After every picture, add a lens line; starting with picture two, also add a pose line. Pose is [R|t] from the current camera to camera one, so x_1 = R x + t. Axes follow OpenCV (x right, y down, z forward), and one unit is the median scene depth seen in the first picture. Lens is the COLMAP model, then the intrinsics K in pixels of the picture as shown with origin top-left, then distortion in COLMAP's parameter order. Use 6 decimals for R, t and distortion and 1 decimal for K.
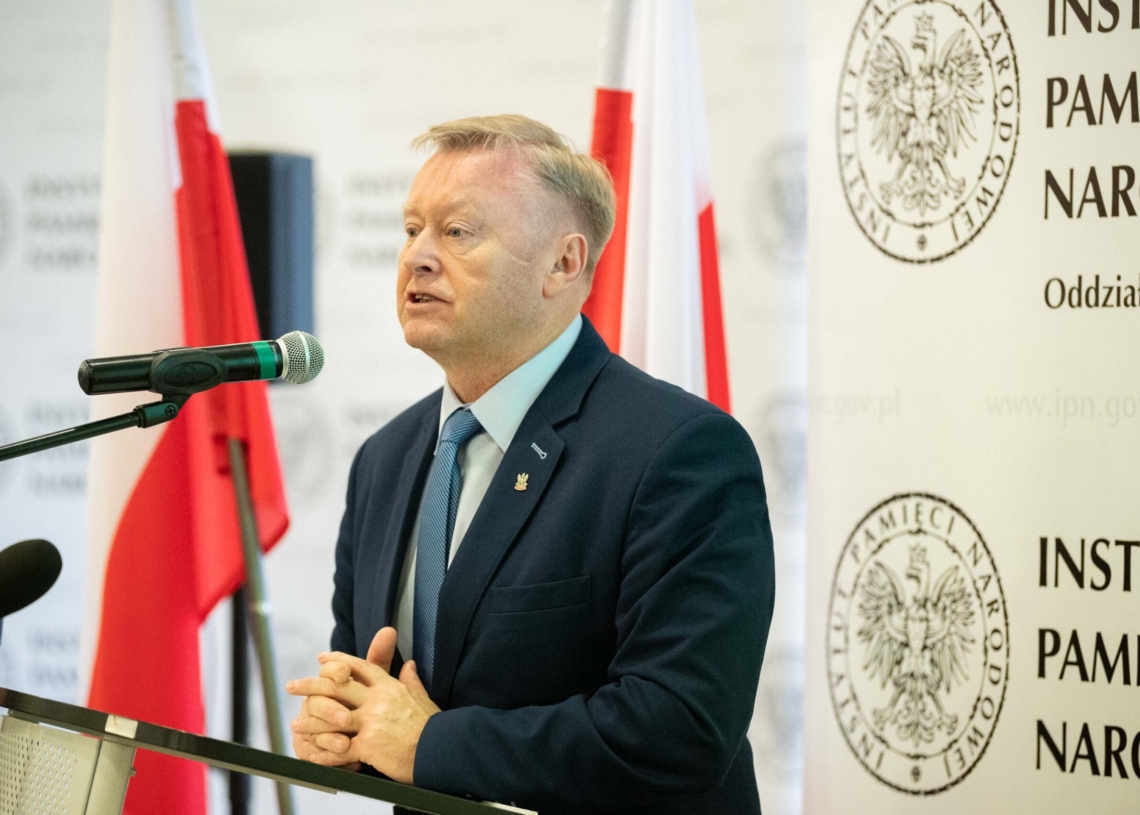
lens RADIAL K [[4431.2, 0, 577.0], [0, 4431.2, 400.3], [0, 0, 1]] dist [0.138747, 0.000000]
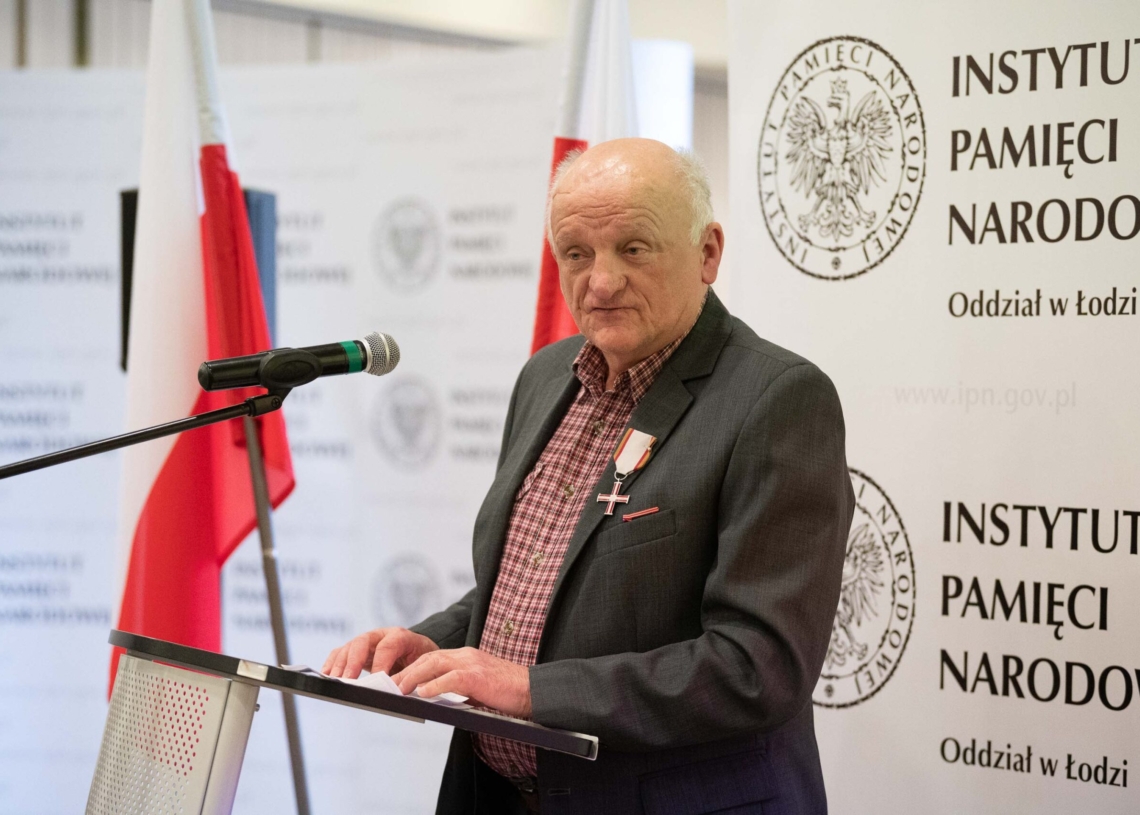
lens RADIAL K [[3047.9, 0, 581.9], [0, 3047.9, 405.6], [0, 0, 1]] dist [0.099669, 0.000000]
pose [[0.995338, 0.003842, 0.096371, -0.076506], [-0.004648, 0.999956, 0.008142, -0.002359], [-0.096335, -0.008552, 0.995312, 0.158908]]
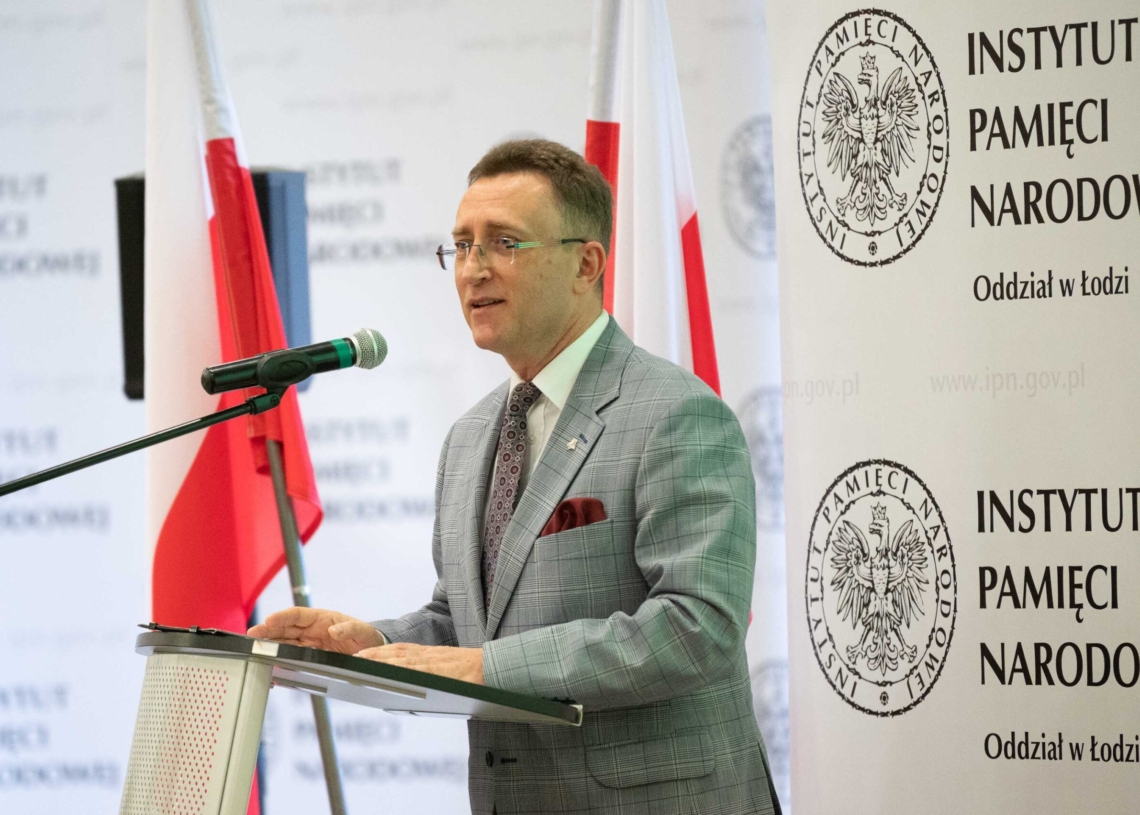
lens RADIAL K [[6959.6, 0, 562.9], [0, 6959.6, 412.9], [0, 0, 1]] dist [0.580575, 0.000000]
pose [[0.999189, -0.036661, 0.016650, -0.037722], [0.036701, 0.999324, -0.002136, 0.009307], [-0.016560, 0.002746, 0.999859, -0.866528]]
